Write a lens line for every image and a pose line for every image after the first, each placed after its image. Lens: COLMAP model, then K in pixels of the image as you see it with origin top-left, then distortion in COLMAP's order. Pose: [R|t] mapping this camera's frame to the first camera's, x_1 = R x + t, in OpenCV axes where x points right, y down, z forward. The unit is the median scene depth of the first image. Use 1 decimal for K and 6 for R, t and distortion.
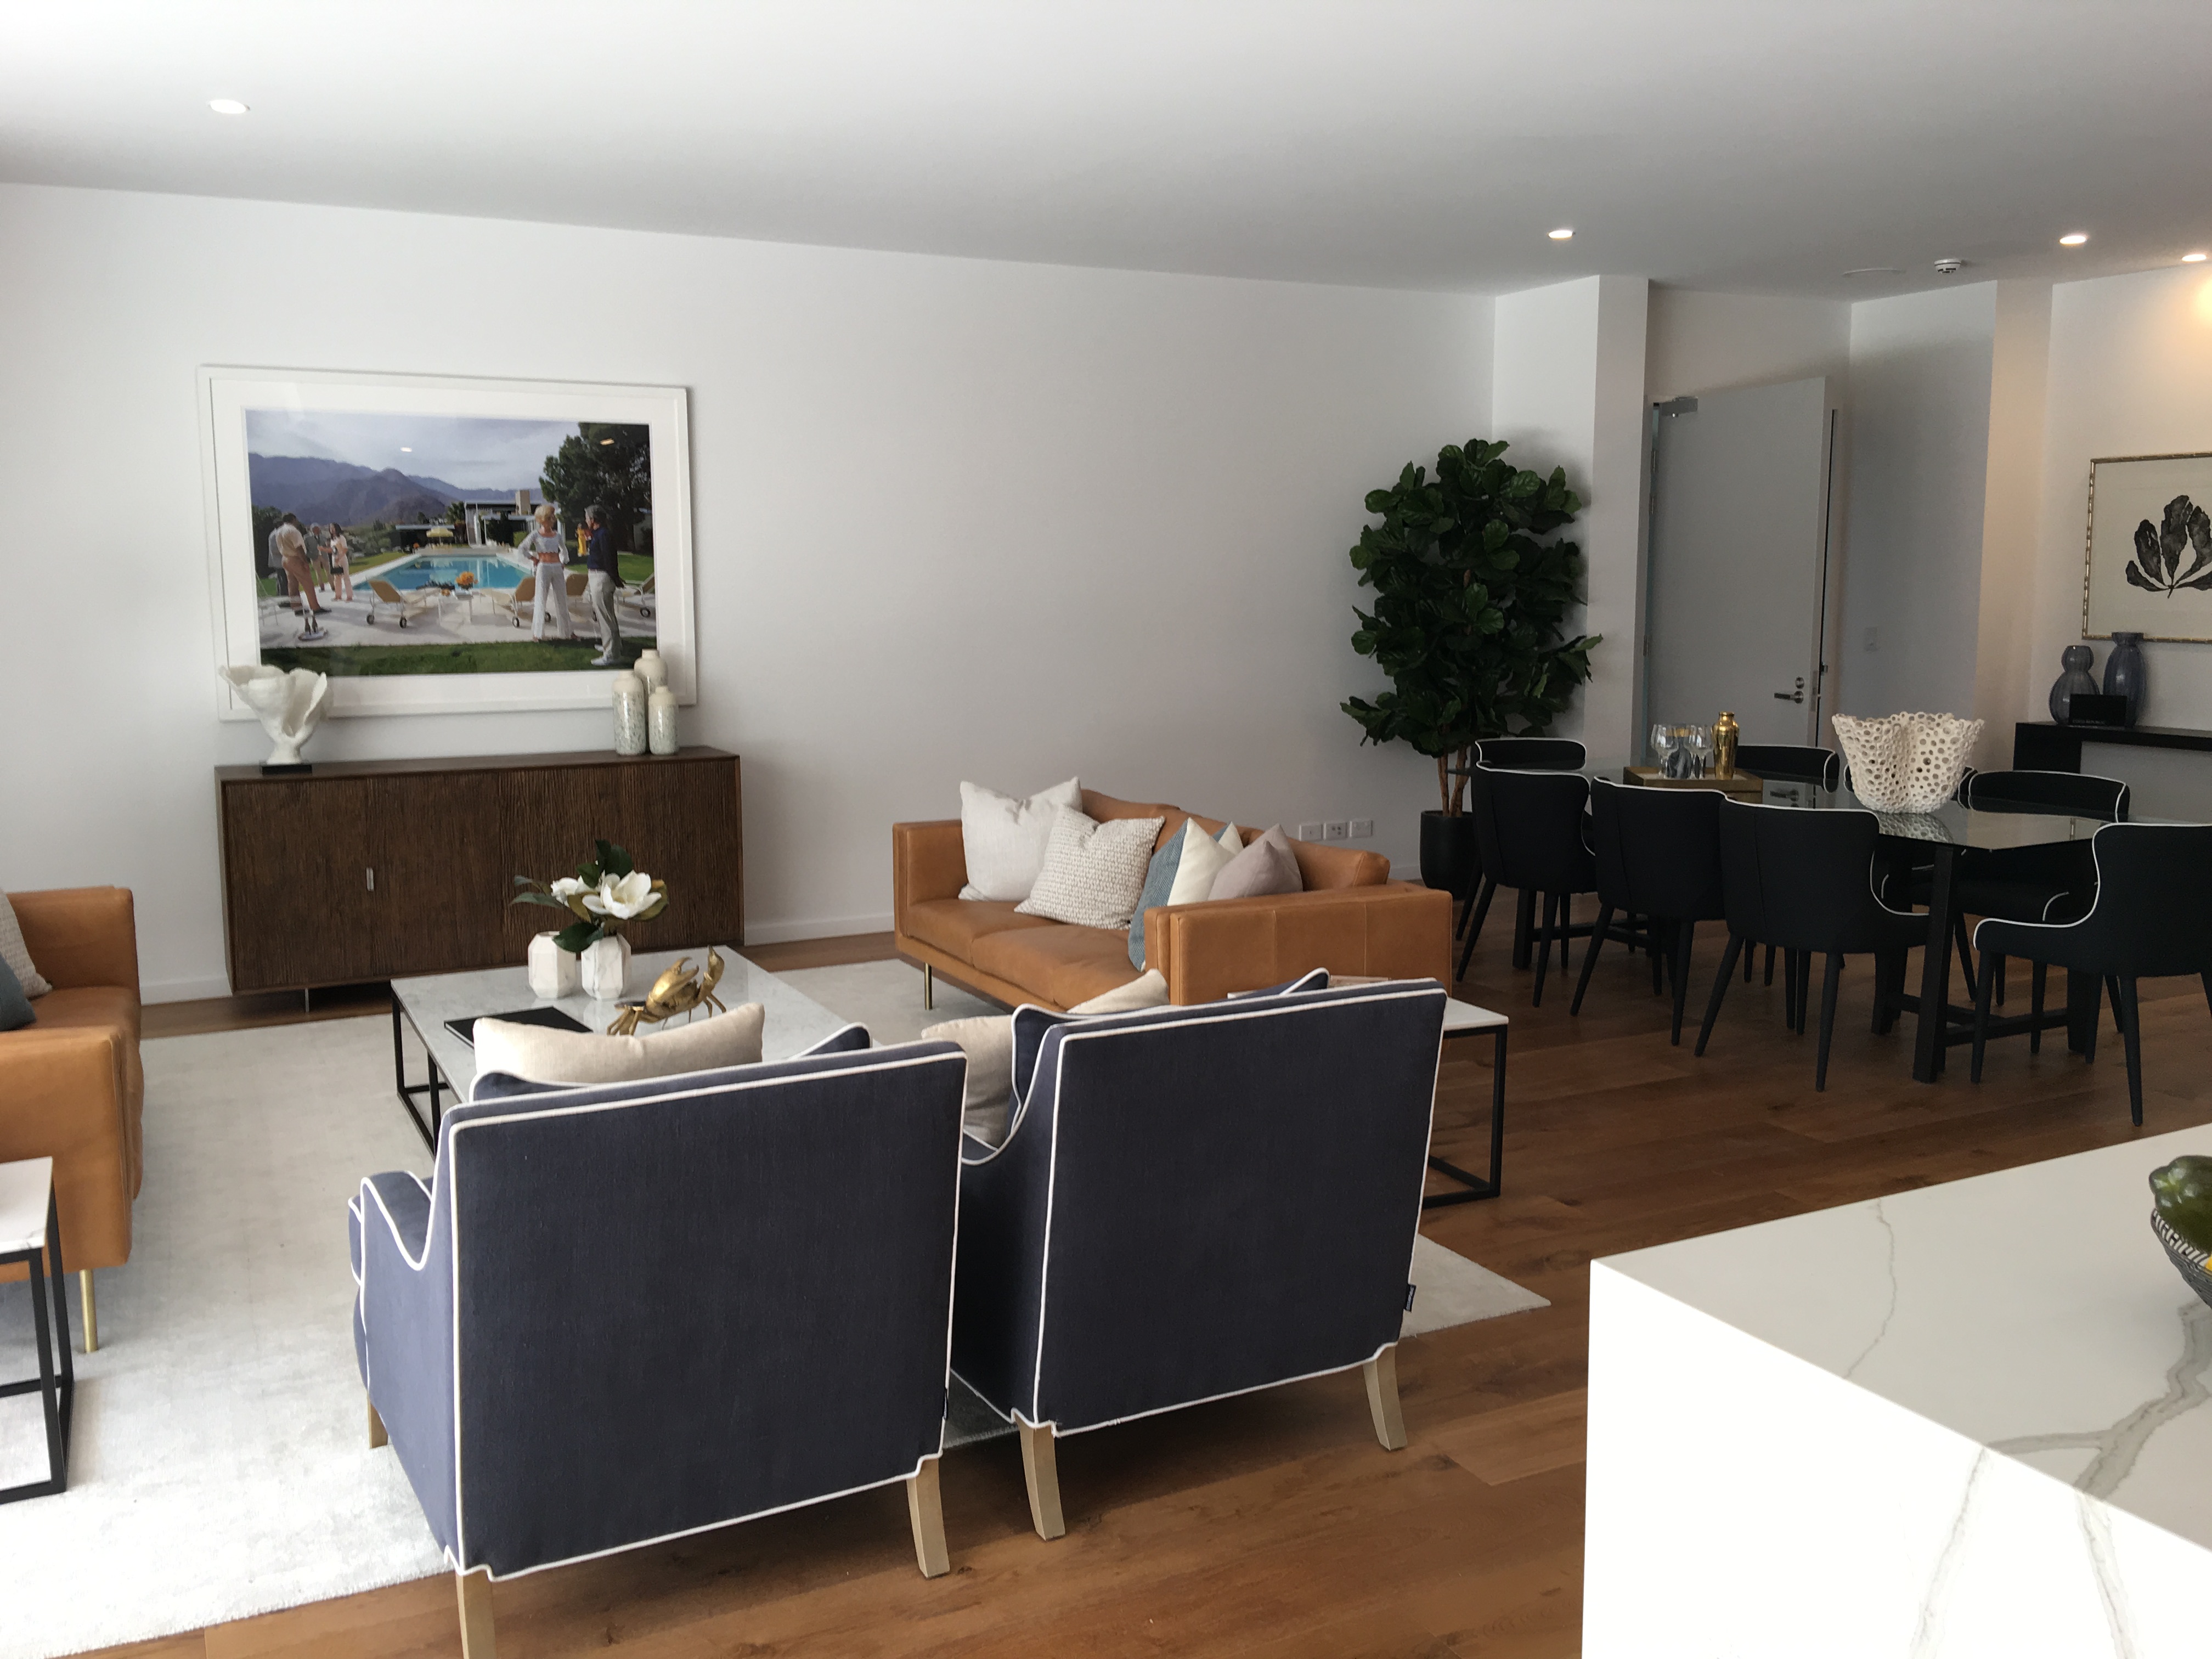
lens RADIAL K [[1863.2, 0, 1106.0], [0, 1863.2, 829.5], [0, 0, 1]] dist [0.034756, -0.016233]
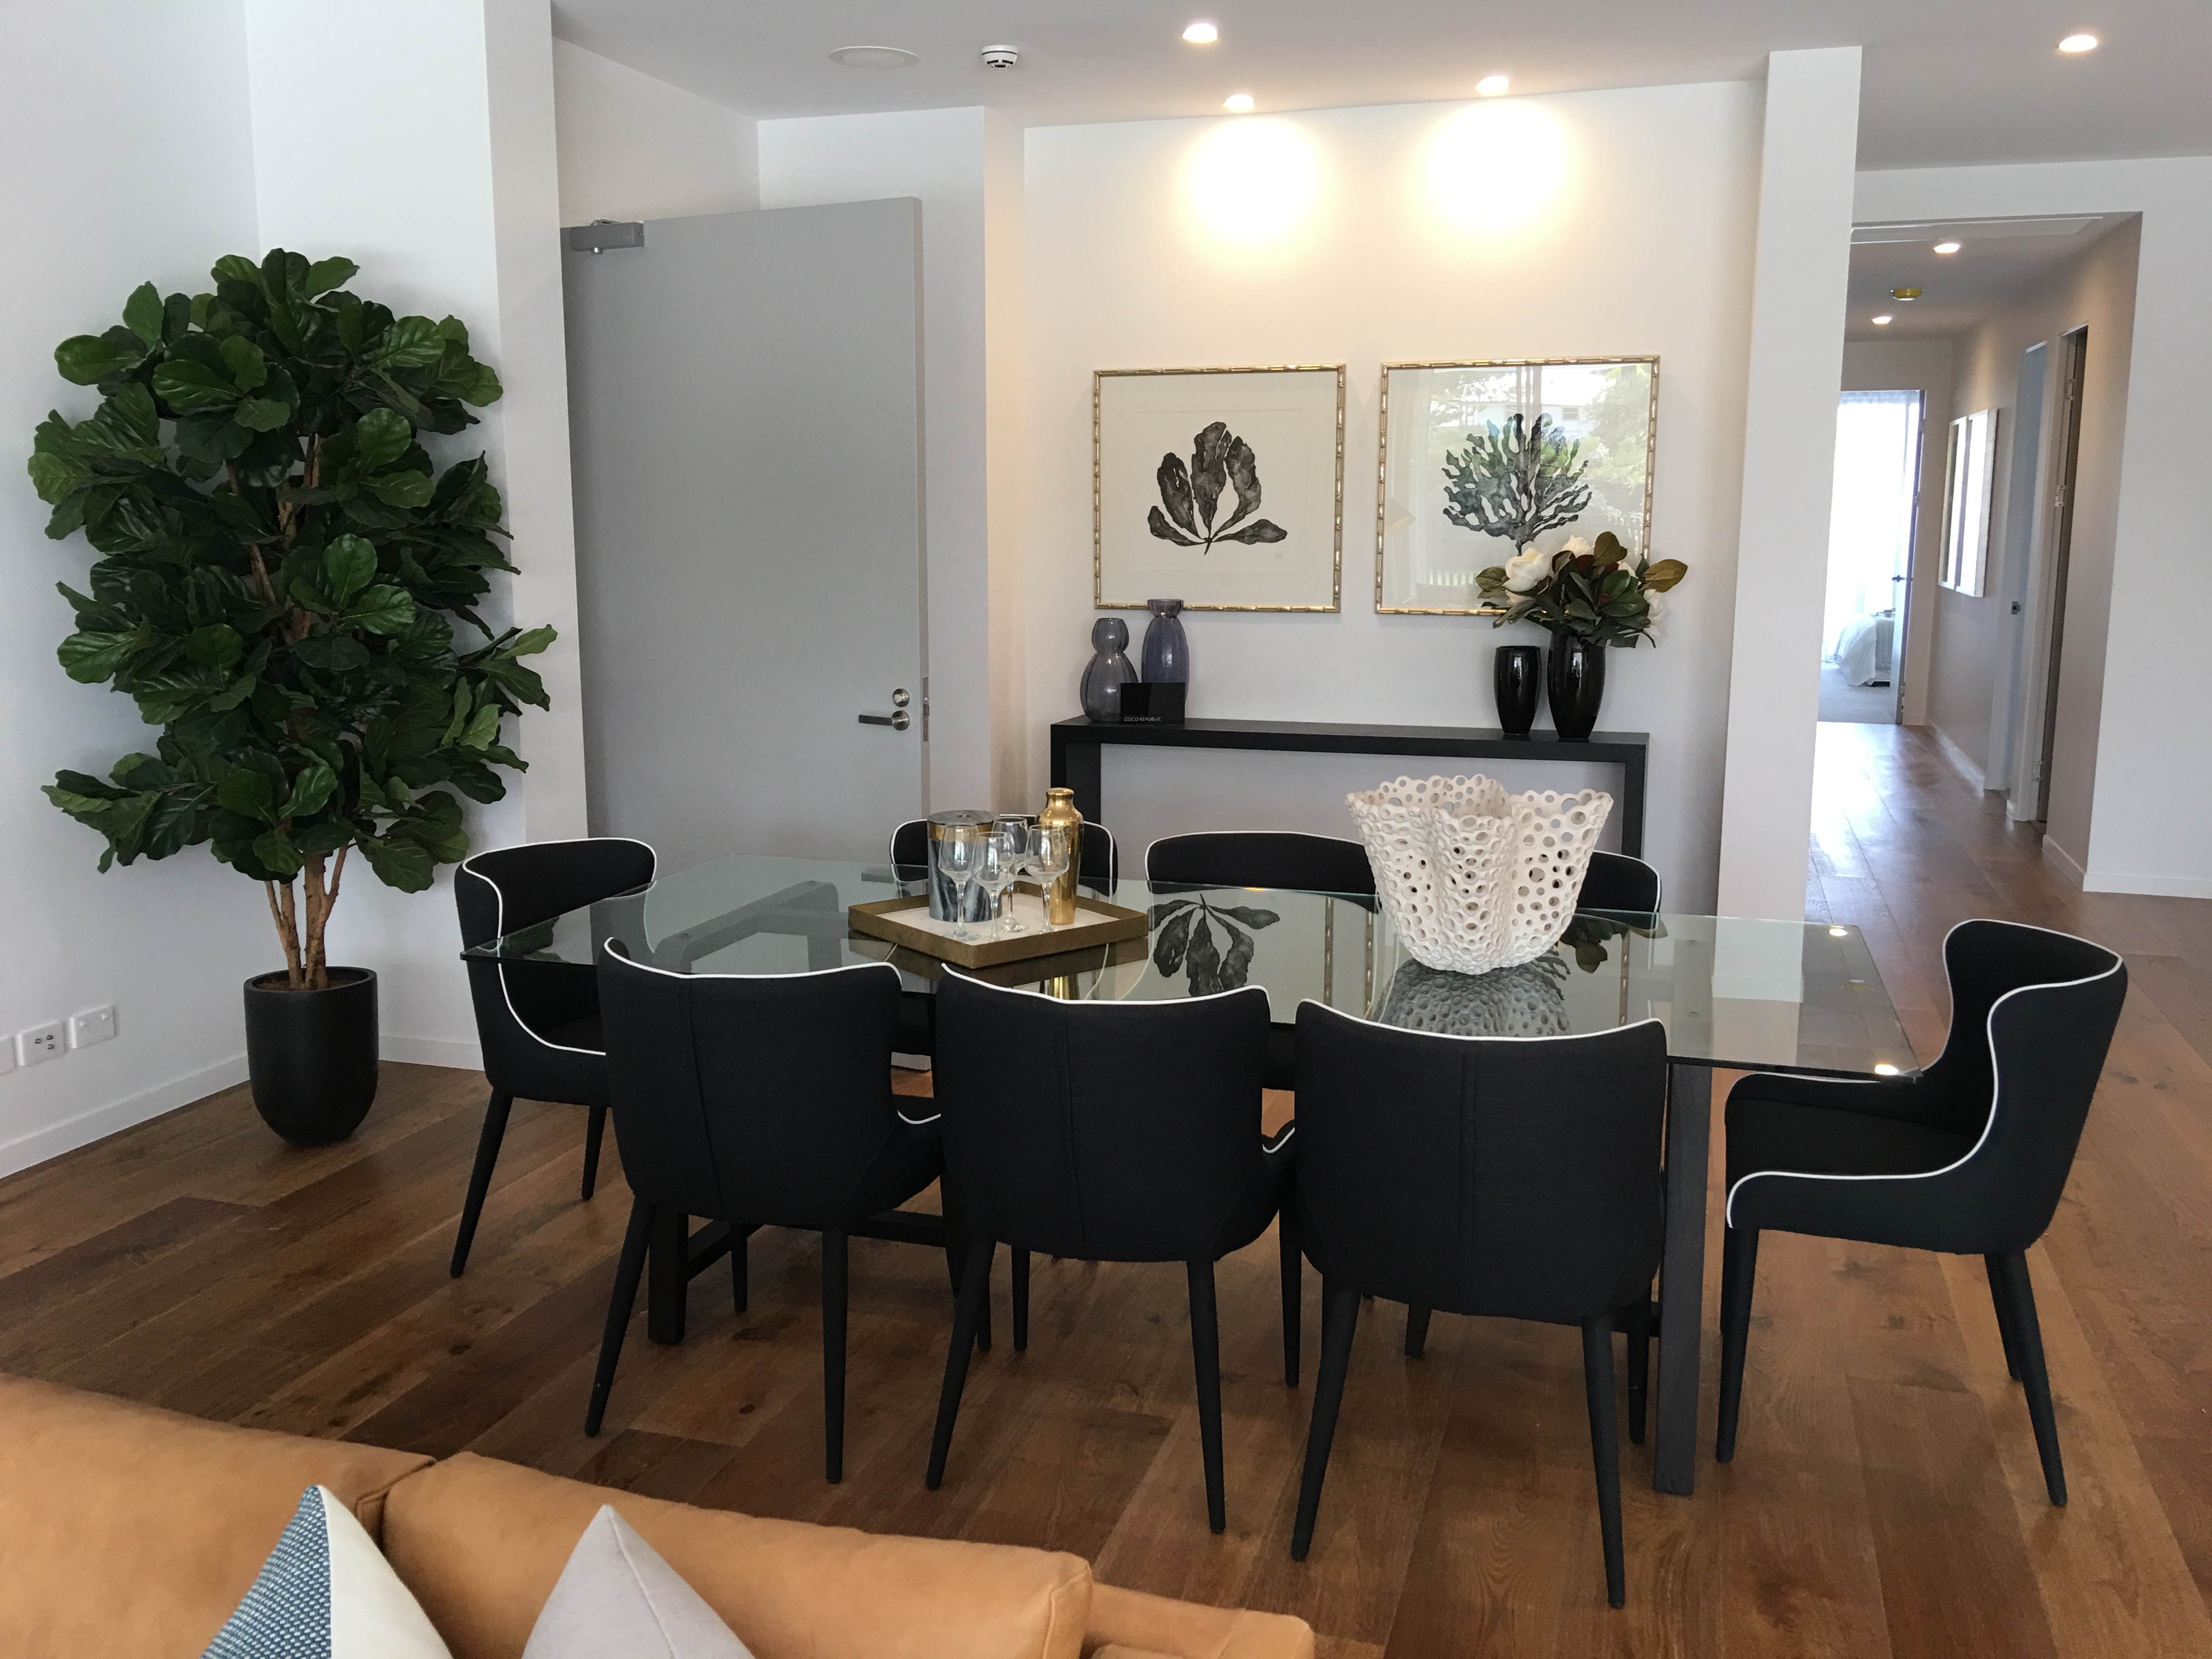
lens RADIAL K [[1863.2, 0, 1106.0], [0, 1863.2, 829.5], [0, 0, 1]] dist [0.034756, -0.016233]
pose [[0.707603, -0.113282, 0.697470, -0.017605], [0.090902, 0.993457, 0.069133, -0.067234], [-0.700738, 0.014483, 0.713271, 0.480576]]
